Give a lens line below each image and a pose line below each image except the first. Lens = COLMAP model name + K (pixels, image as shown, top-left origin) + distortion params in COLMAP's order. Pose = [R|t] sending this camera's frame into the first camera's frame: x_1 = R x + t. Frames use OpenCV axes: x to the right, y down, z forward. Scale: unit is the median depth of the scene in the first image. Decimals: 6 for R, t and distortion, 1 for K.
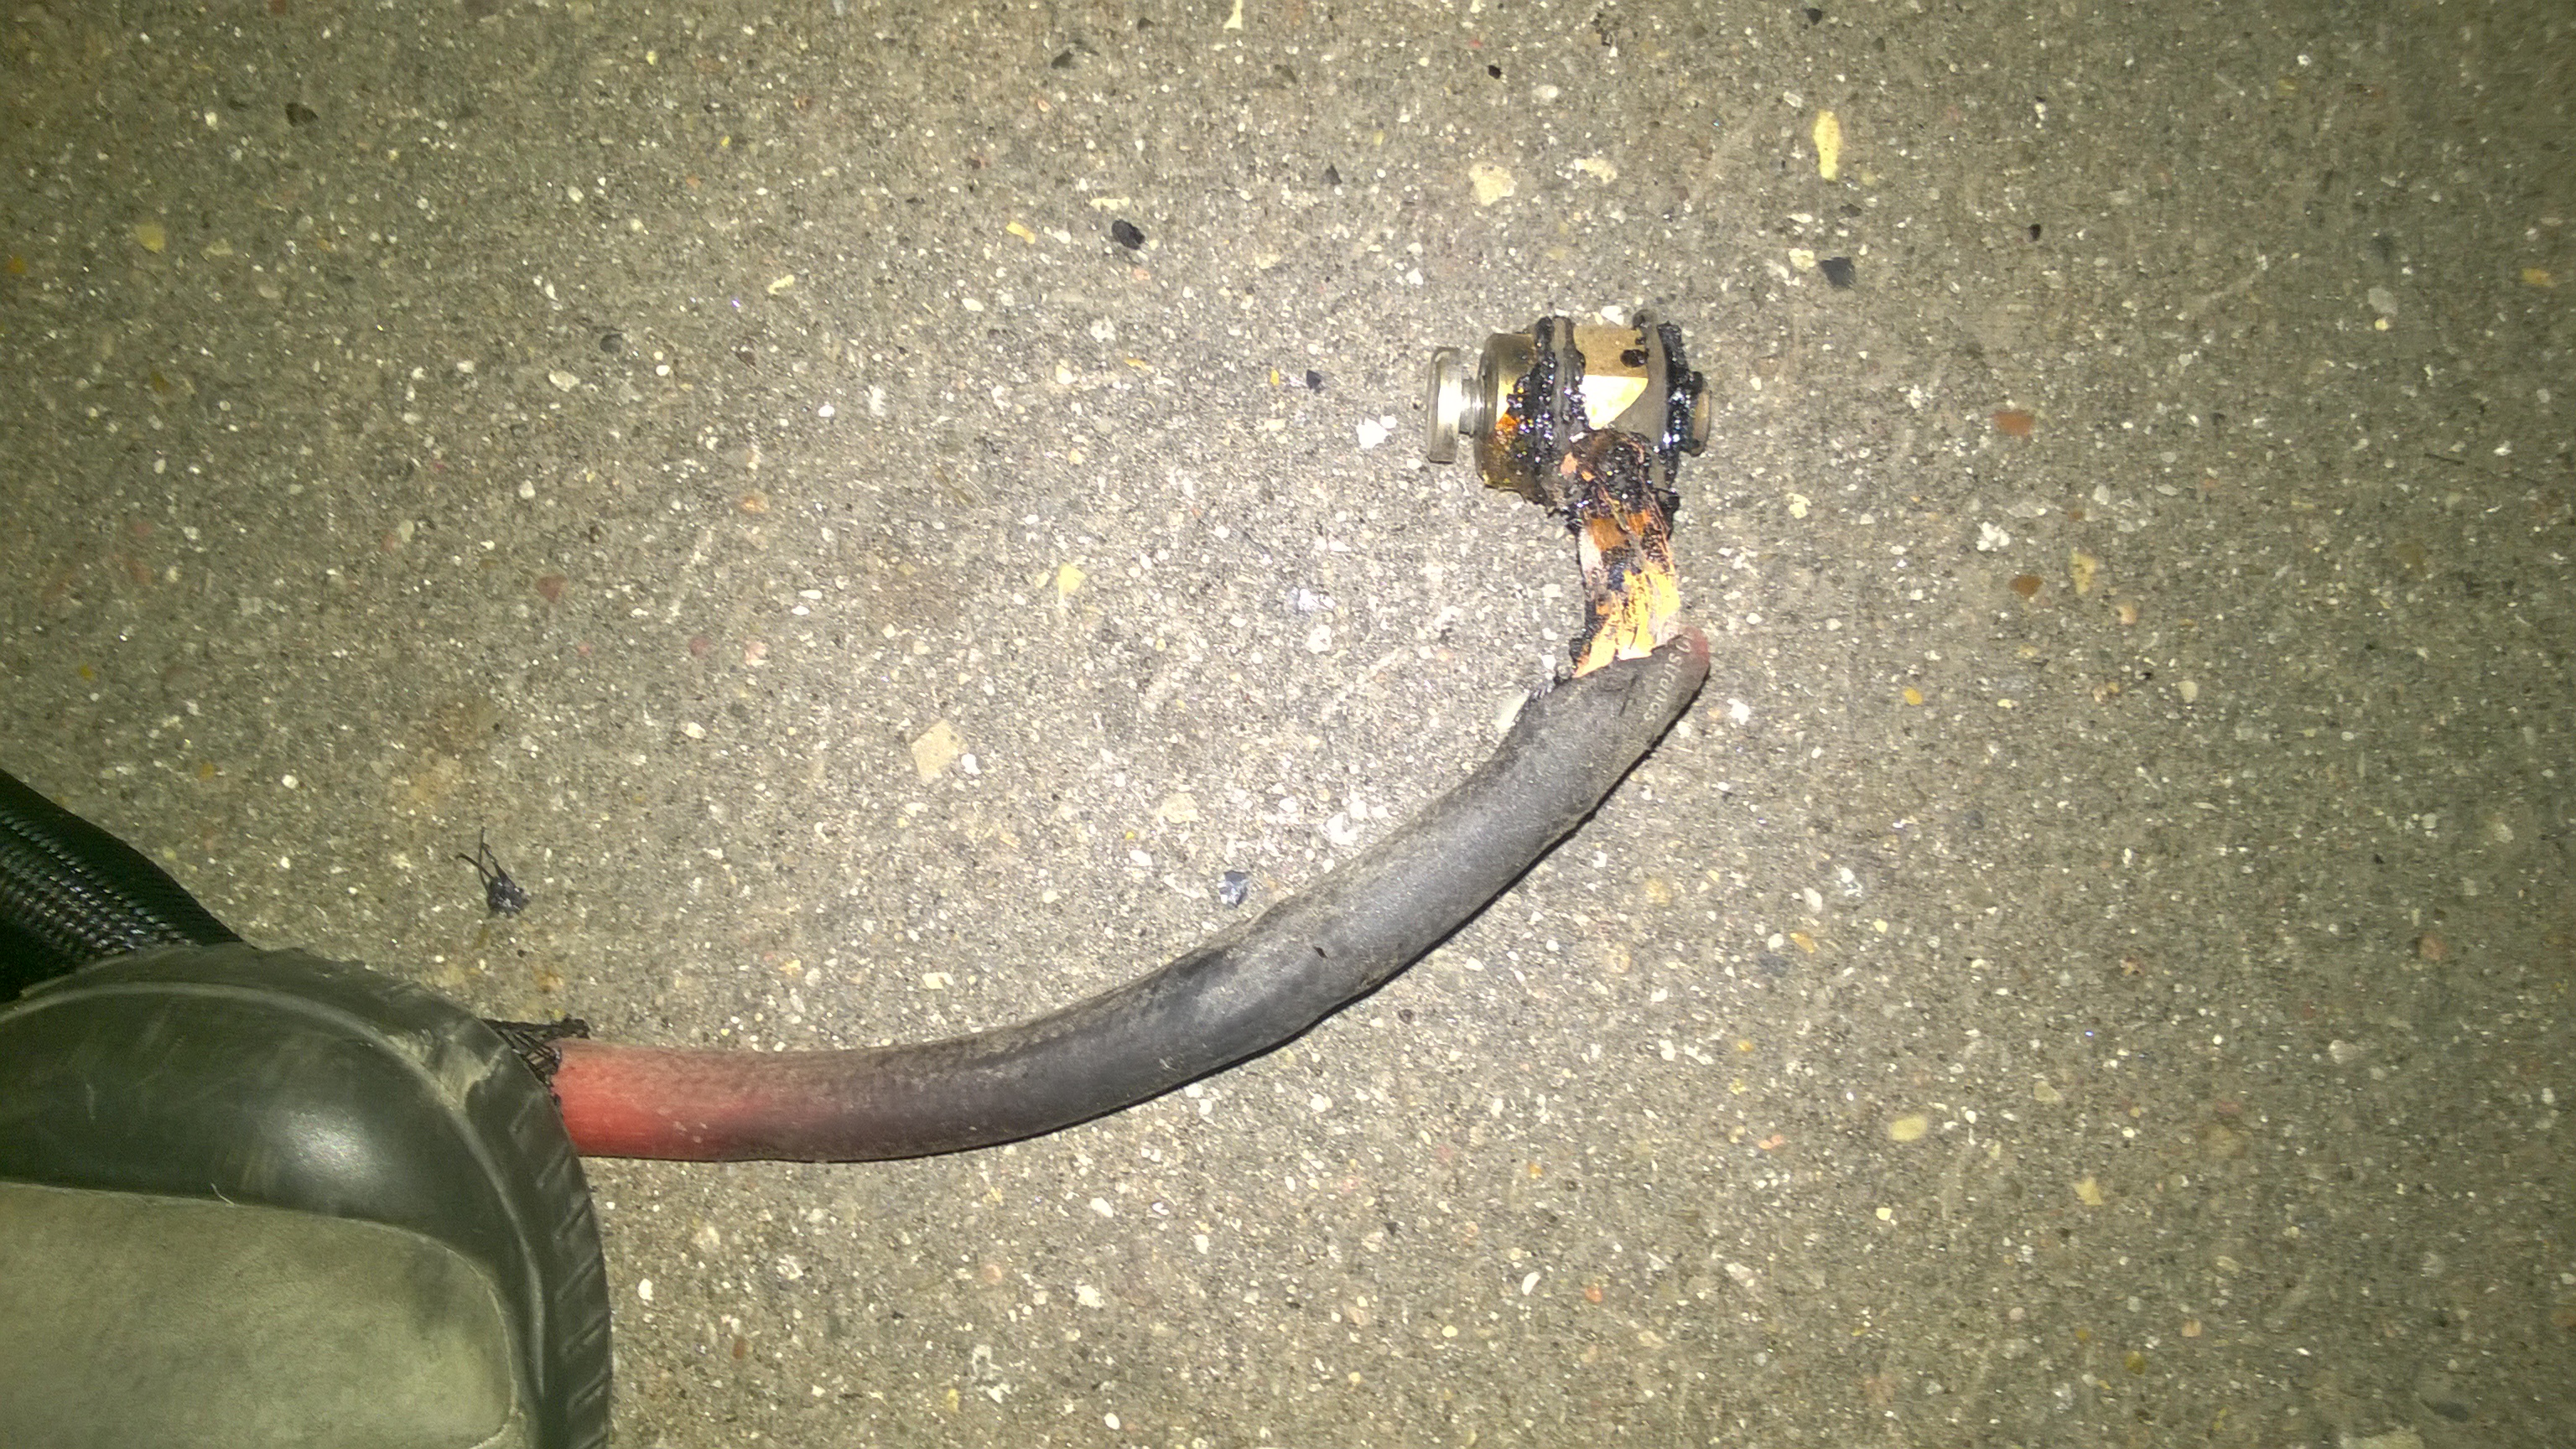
lens RADIAL K [[2168.5, 0, 1288.0], [0, 2168.5, 724.5], [0, 0, 1]] dist [0.095792, -0.276361]
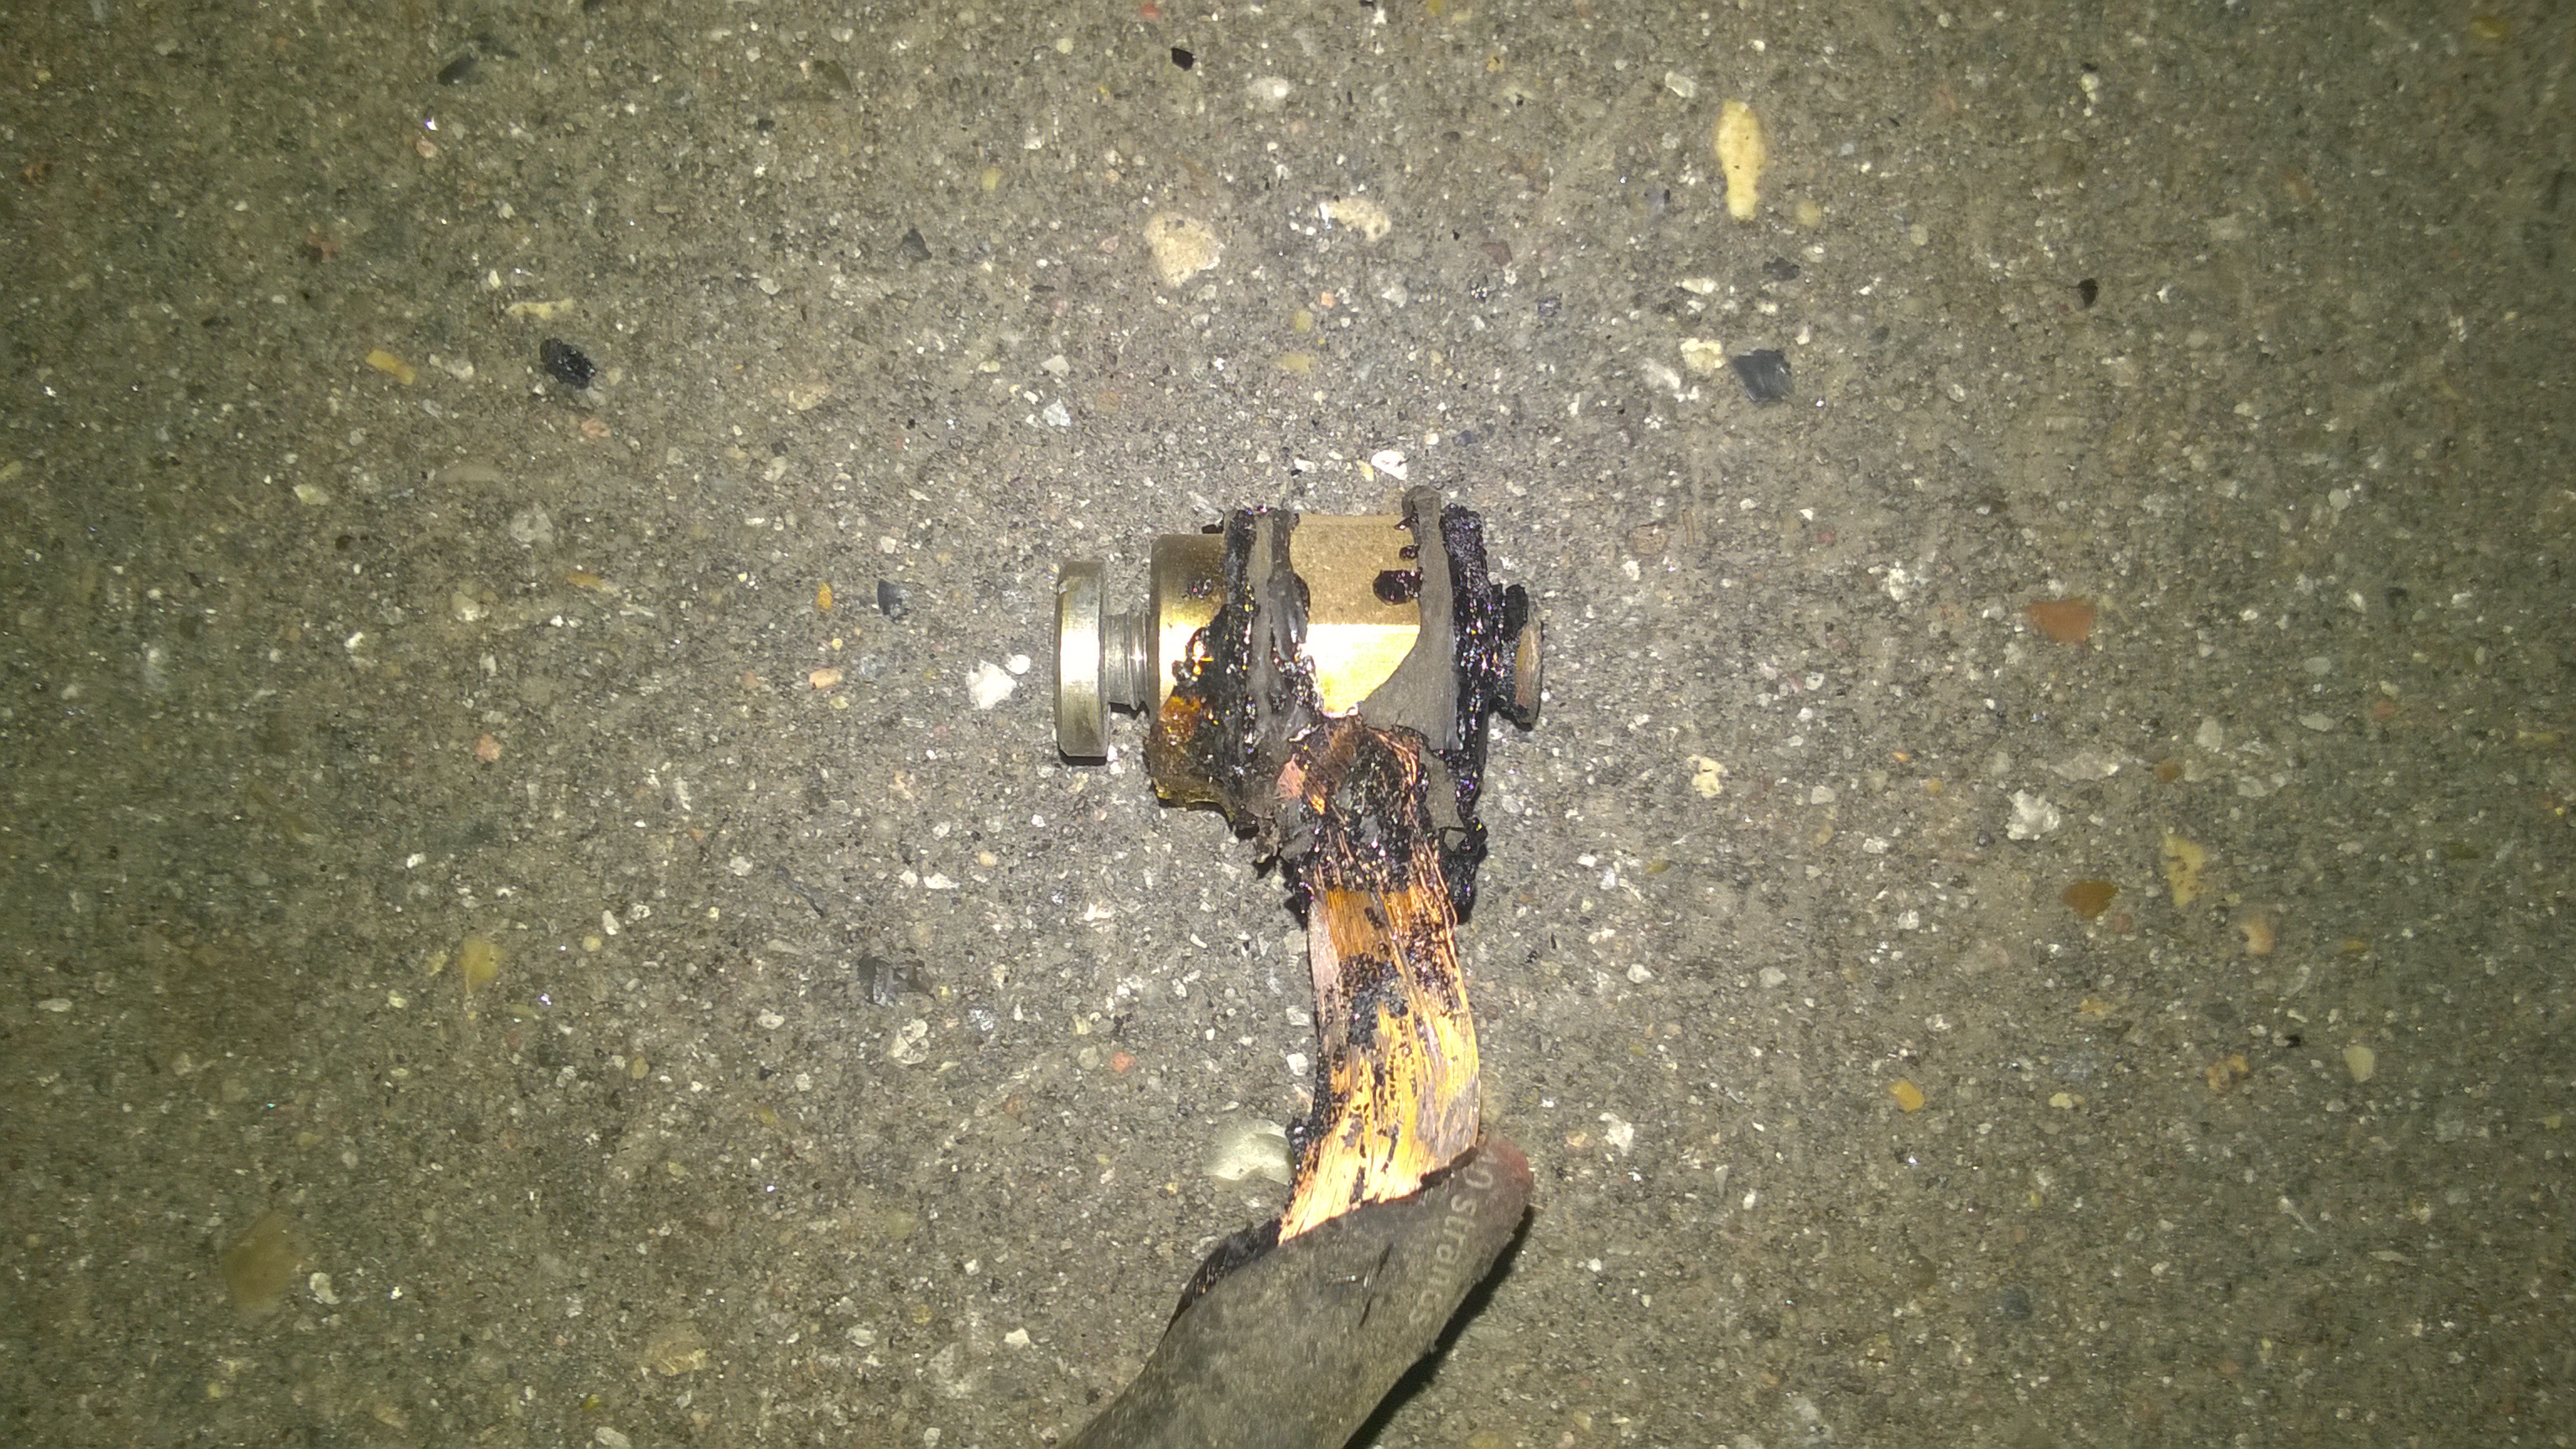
lens RADIAL K [[2095.1, 0, 1288.0], [0, 2095.1, 724.5], [0, 0, 1]] dist [0.073485, -0.219539]
pose [[0.999144, -0.041366, -0.001029, 0.120026], [0.041359, 0.997608, 0.055384, -0.151374], [-0.001265, -0.055379, 0.998465, 0.423695]]
